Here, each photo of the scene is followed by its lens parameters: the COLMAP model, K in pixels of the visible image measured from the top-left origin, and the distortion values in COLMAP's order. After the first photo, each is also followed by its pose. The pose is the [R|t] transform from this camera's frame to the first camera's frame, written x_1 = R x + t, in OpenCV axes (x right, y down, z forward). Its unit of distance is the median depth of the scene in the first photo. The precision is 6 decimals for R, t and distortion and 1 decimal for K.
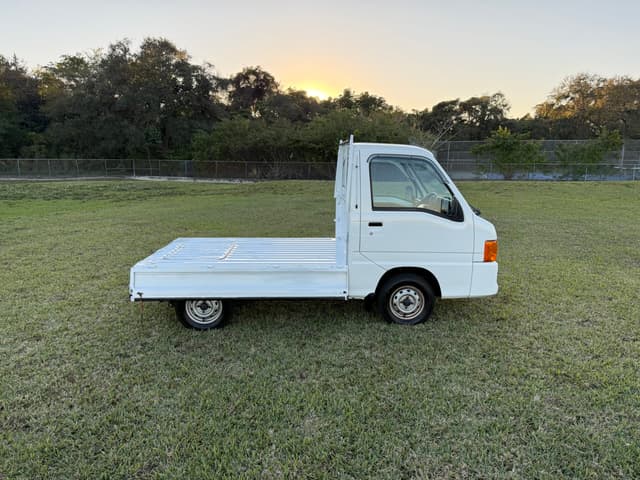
lens RADIAL K [[457.9, 0, 323.2], [0, 457.9, 237.2], [0, 0, 1]] dist [0.041954, -0.040615]
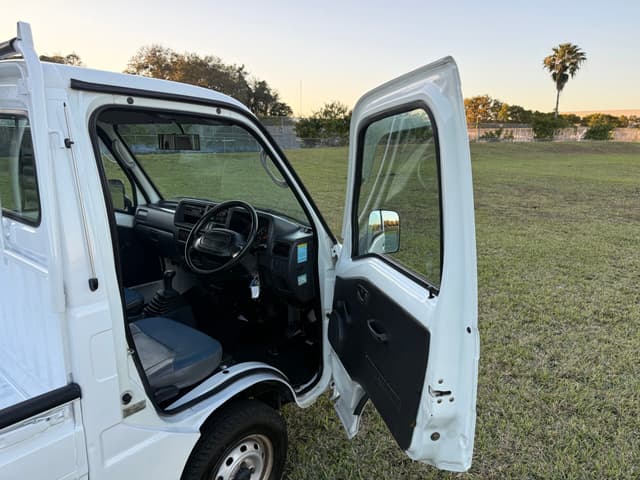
lens RADIAL K [[457.9, 0, 308.2], [0, 457.9, 253.0], [0, 0, 1]] dist [0.041954, -0.040615]
pose [[0.691868, -0.171995, 0.701239, -0.008288], [0.106076, 0.984888, 0.136908, -0.024688], [-0.714190, -0.020338, 0.699657, 0.148086]]
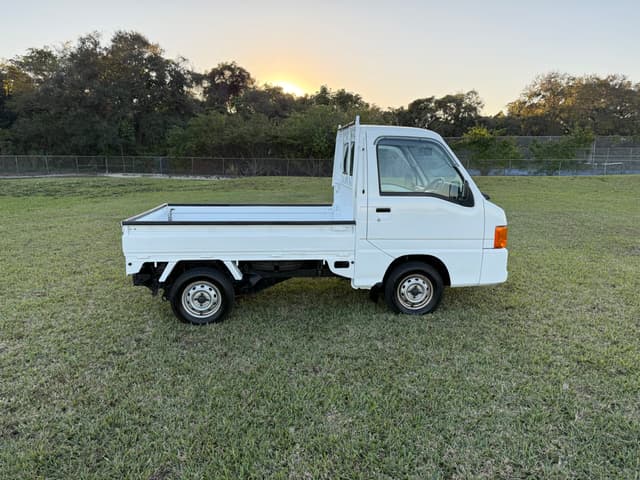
lens RADIAL K [[457.9, 0, 322.8], [0, 457.9, 237.9], [0, 0, 1]] dist [0.041954, -0.040615]
pose [[0.998670, -0.010645, 0.050443, -0.012809], [0.010349, 0.999928, 0.006137, 0.004879], [-0.050505, -0.005607, 0.998708, 0.011690]]
